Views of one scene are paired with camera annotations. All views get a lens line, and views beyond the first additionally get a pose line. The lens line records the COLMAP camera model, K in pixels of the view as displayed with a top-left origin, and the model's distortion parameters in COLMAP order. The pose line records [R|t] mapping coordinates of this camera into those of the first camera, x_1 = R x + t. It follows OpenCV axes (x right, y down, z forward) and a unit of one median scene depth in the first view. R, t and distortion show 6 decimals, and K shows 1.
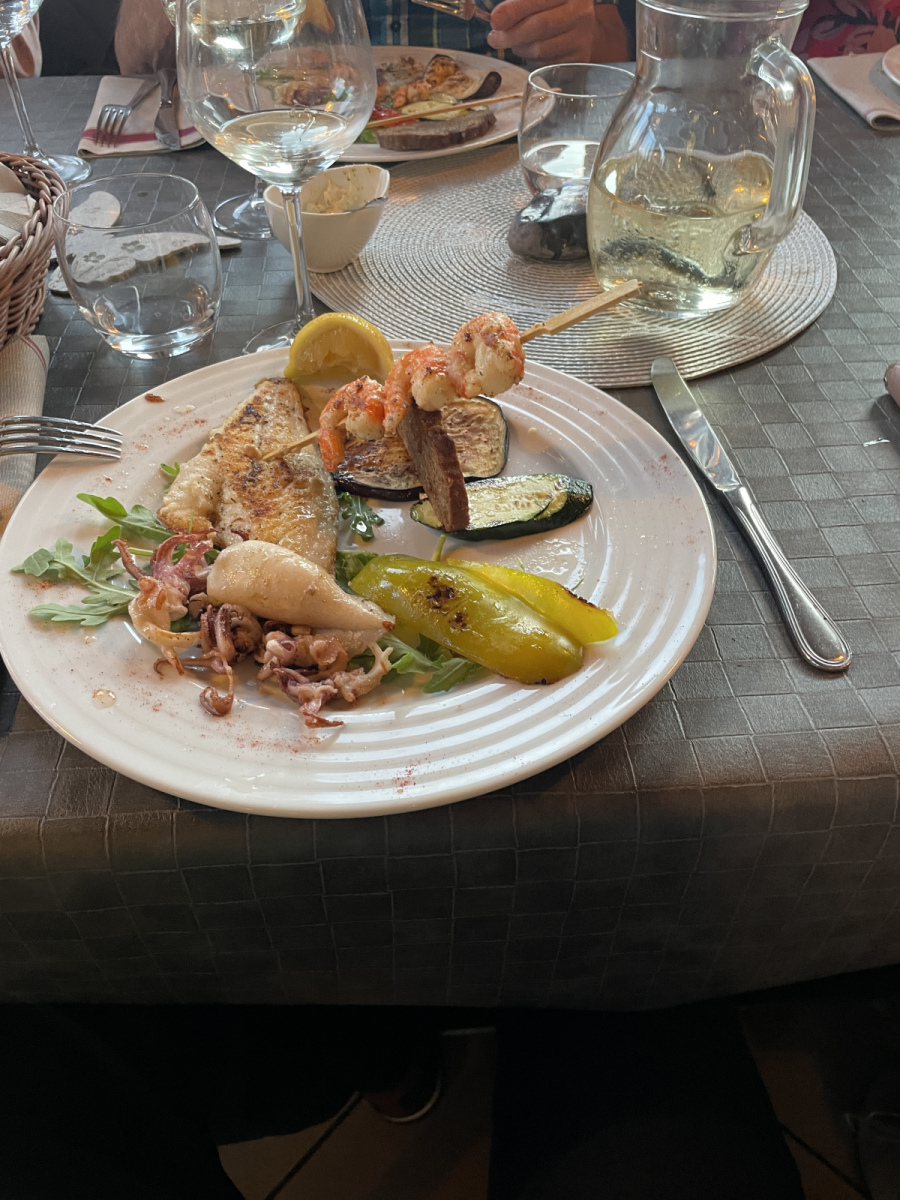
lens RADIAL K [[909.5, 0, 444.4], [0, 909.5, 605.5], [0, 0, 1]] dist [0.089661, -0.134868]
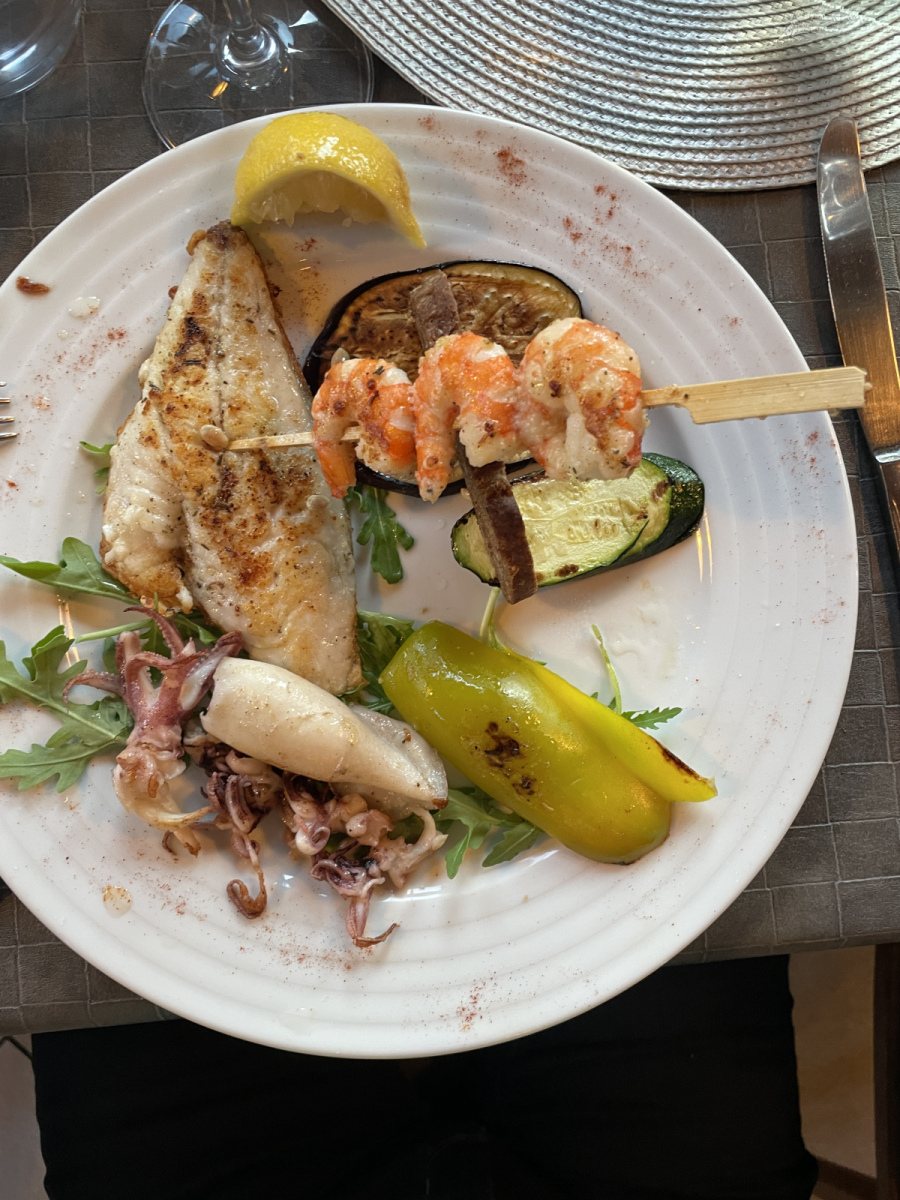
lens RADIAL K [[887.8, 0, 453.7], [0, 887.8, 598.1], [0, 0, 1]] dist [0.072347, -0.120188]
pose [[0.999082, -0.021648, 0.036954, -0.063570], [-0.008968, 0.737984, 0.674758, -0.555328], [-0.041879, -0.674471, 0.737113, 0.450725]]
